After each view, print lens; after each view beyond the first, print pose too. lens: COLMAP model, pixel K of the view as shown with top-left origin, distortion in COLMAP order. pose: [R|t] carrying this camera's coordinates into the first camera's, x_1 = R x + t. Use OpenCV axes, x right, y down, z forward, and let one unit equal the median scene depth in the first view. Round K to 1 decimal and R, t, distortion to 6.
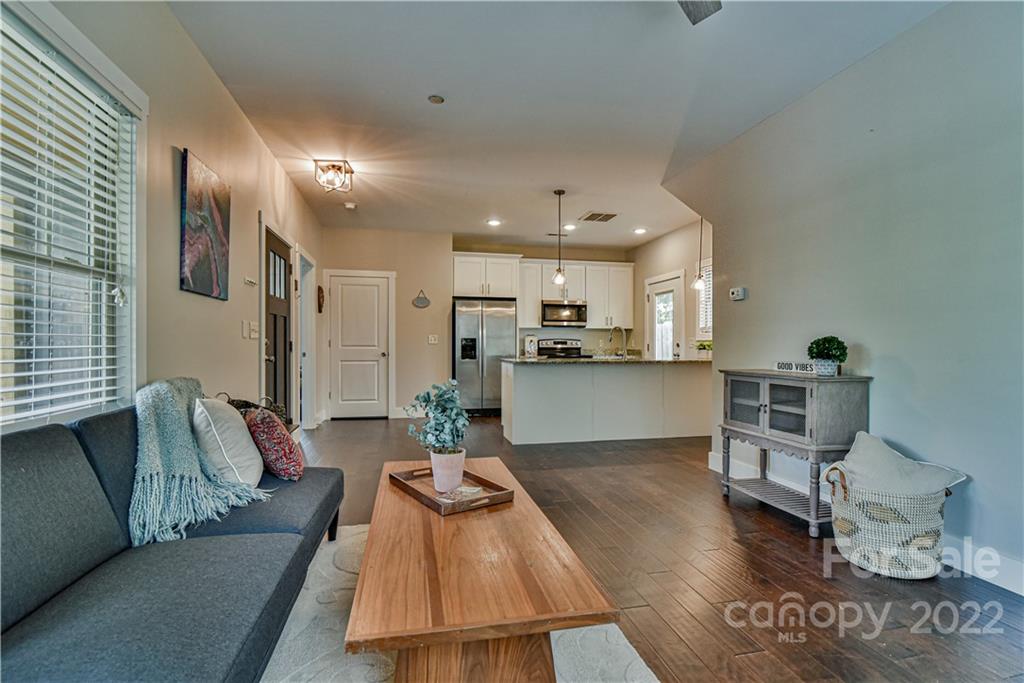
lens RADIAL K [[468.3, 0, 506.0], [0, 468.3, 350.2], [0, 0, 1]] dist [-0.016265, 0.000015]
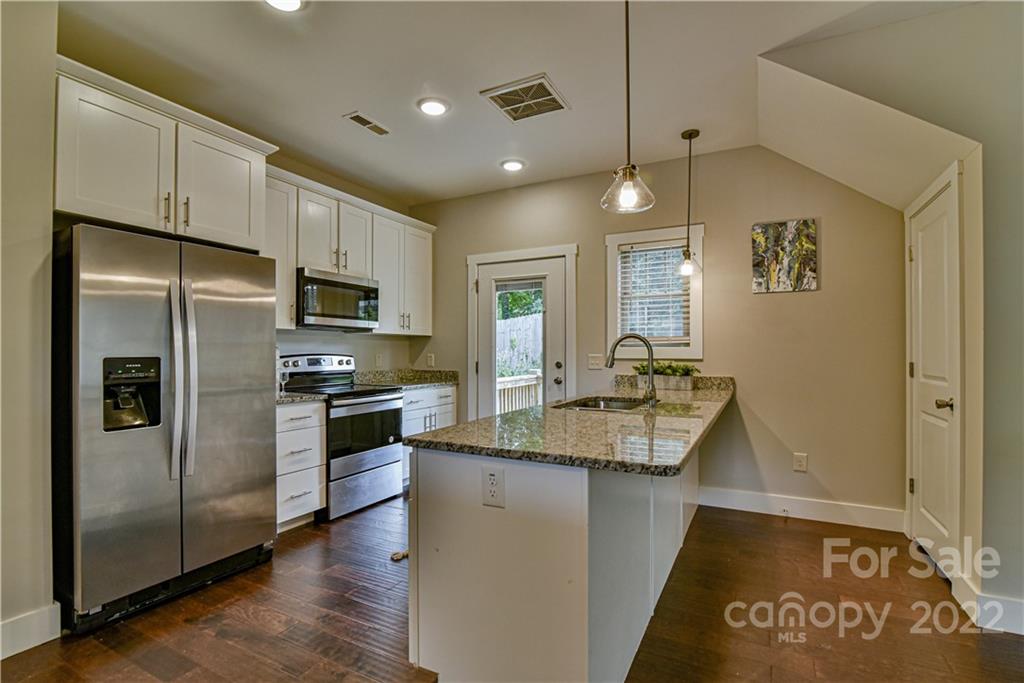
lens RADIAL K [[478.7, 0, 487.3], [0, 478.7, 350.1], [0, 0, 1]] dist [-0.002803, 0.000026]
pose [[0.646245, 0.000295, 0.763130, -0.172531], [0.008097, 0.999941, -0.007244, -0.026054], [-0.763087, 0.010860, 0.646204, 0.633891]]
